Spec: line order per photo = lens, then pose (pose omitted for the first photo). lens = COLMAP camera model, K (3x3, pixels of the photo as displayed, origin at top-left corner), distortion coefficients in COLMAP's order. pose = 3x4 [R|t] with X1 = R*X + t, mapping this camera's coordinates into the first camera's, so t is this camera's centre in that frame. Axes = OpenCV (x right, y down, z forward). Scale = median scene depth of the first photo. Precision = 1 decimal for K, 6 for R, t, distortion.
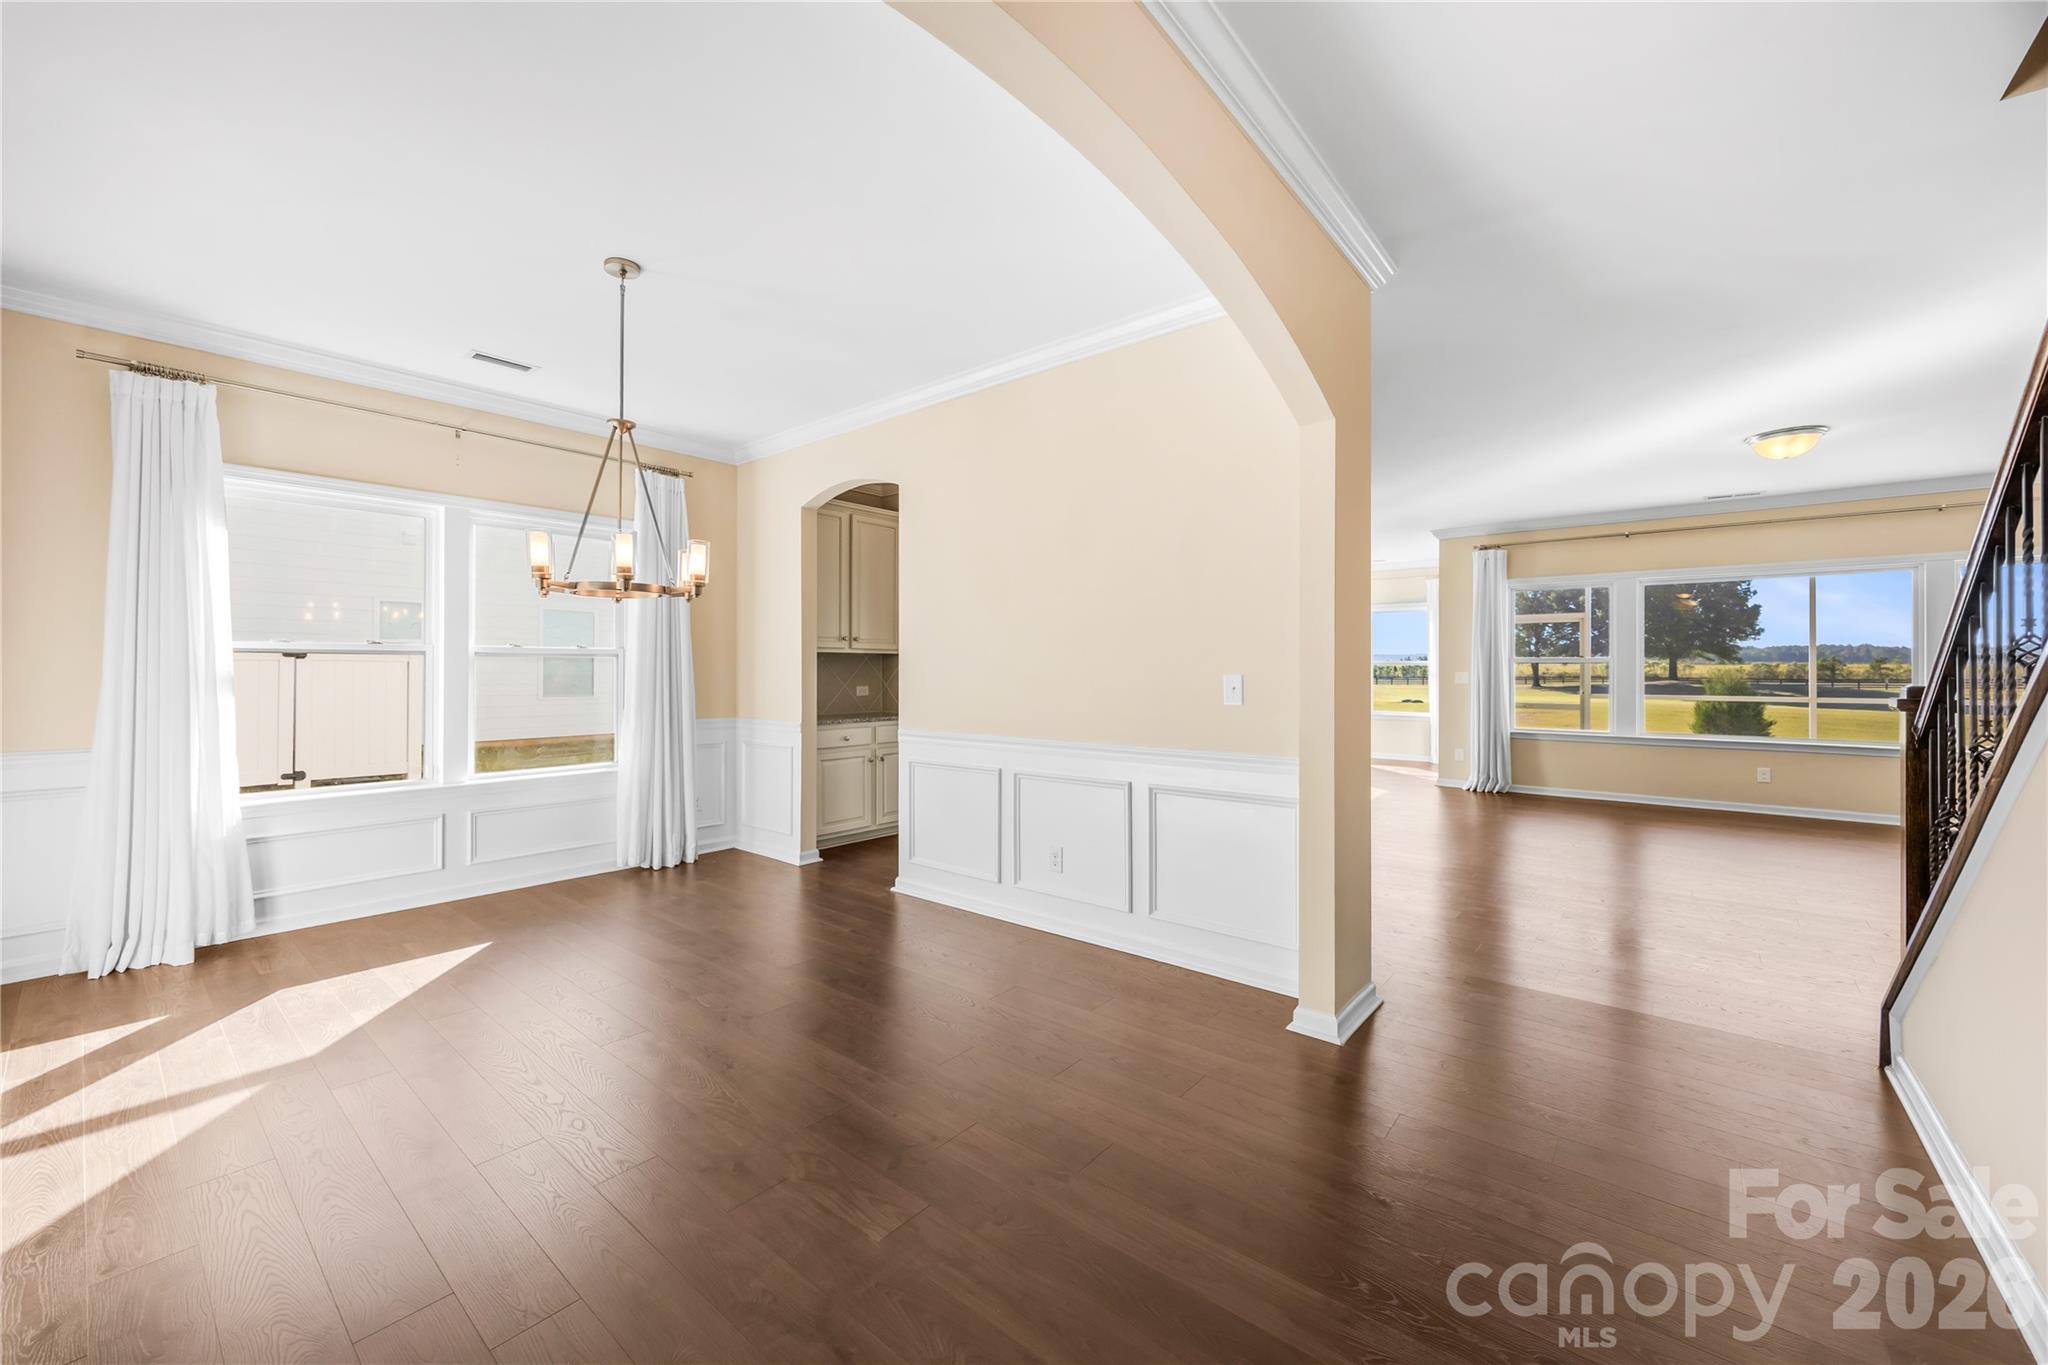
lens RADIAL K [[783.4, 0, 1010.0], [0, 783.4, 659.8], [0, 0, 1]] dist [-0.002127, -0.000176]
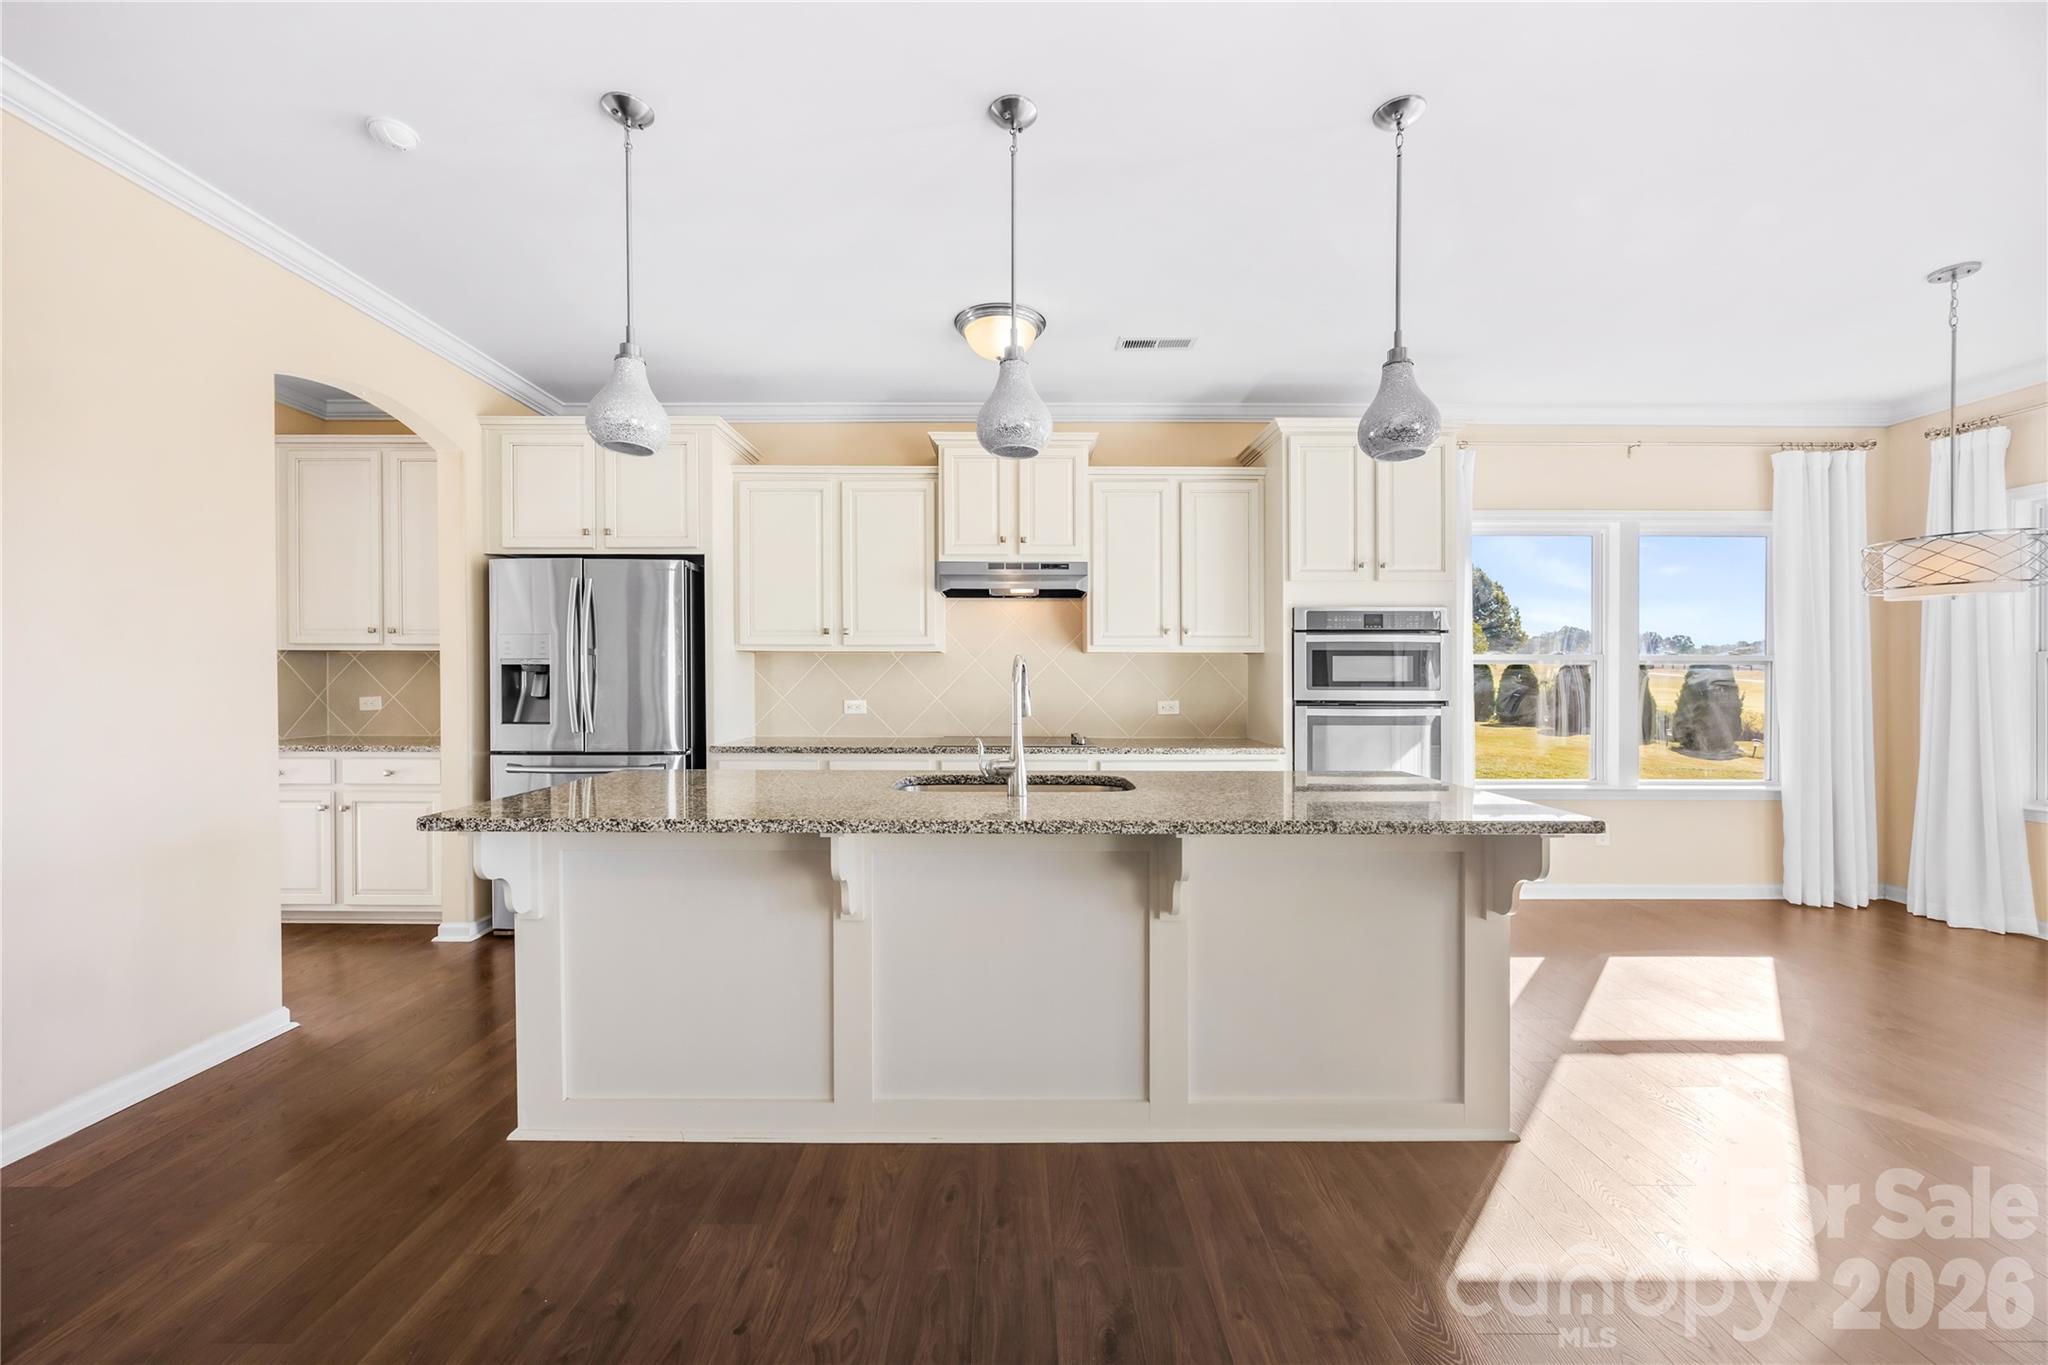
lens RADIAL K [[779.7, 0, 1024.0], [0, 779.7, 682.5], [0, 0, 1]] dist [-0.000928, 0.000057]
pose [[0.656312, 0.005189, -0.754472, 0.483179], [0.008449, 0.999863, 0.014227, 0.010023], [0.754443, -0.015712, 0.656178, 0.676867]]
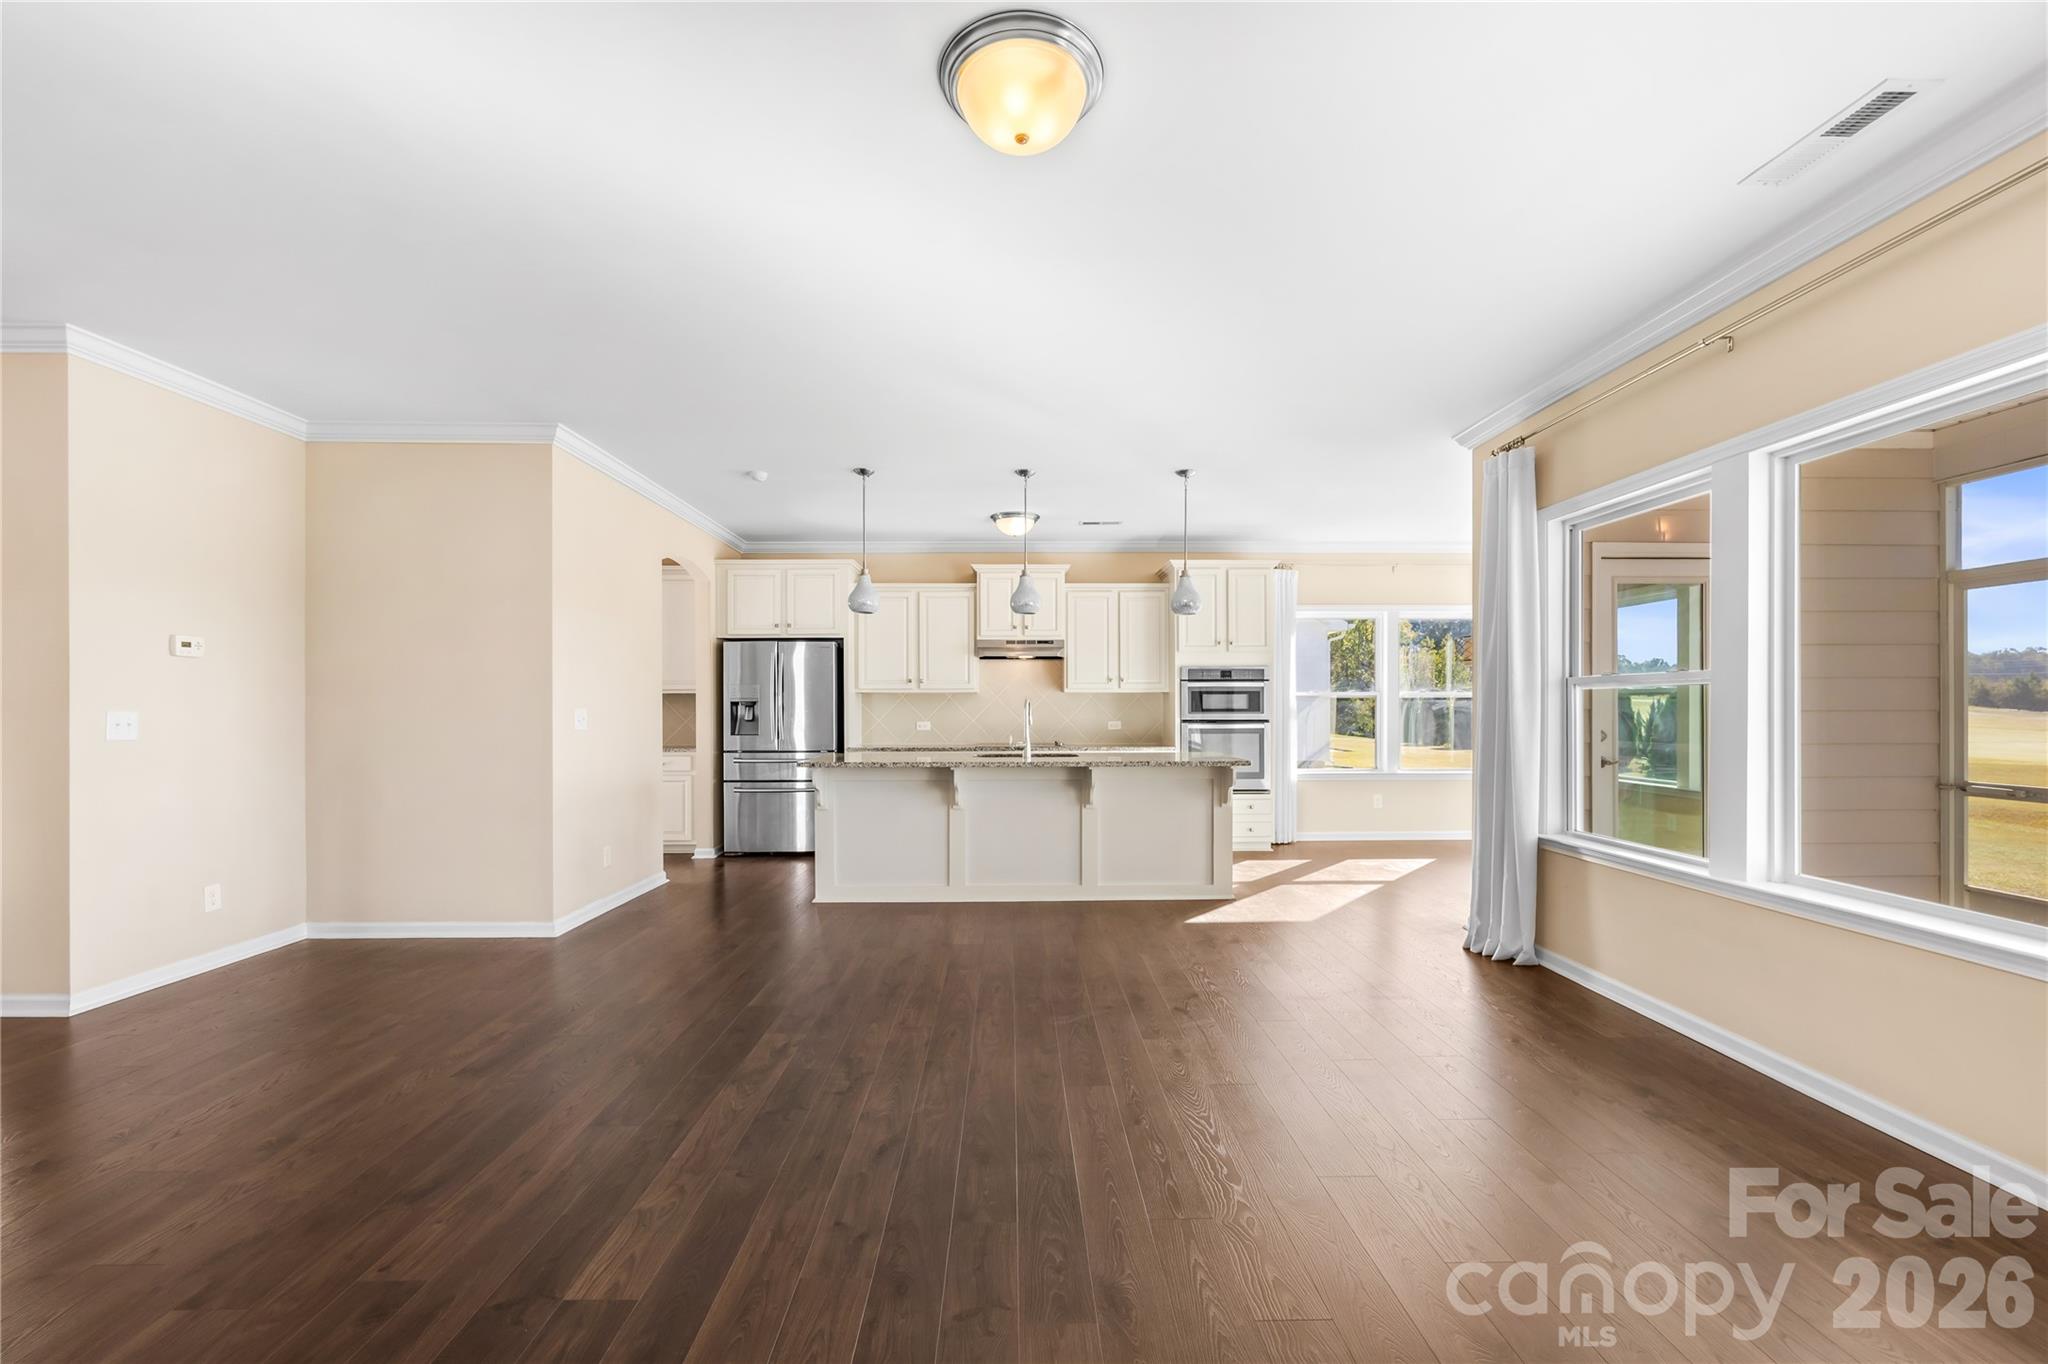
lens RADIAL K [[812.6, 0, 1040.9], [0, 812.6, 705.0], [0, 0, 1]] dist [-0.000826, 0.000460]
pose [[0.672907, -0.006361, -0.739700, 0.755552], [0.012533, 0.999918, 0.002802, 0.008819], [0.739621, -0.011156, 0.672931, 0.433914]]
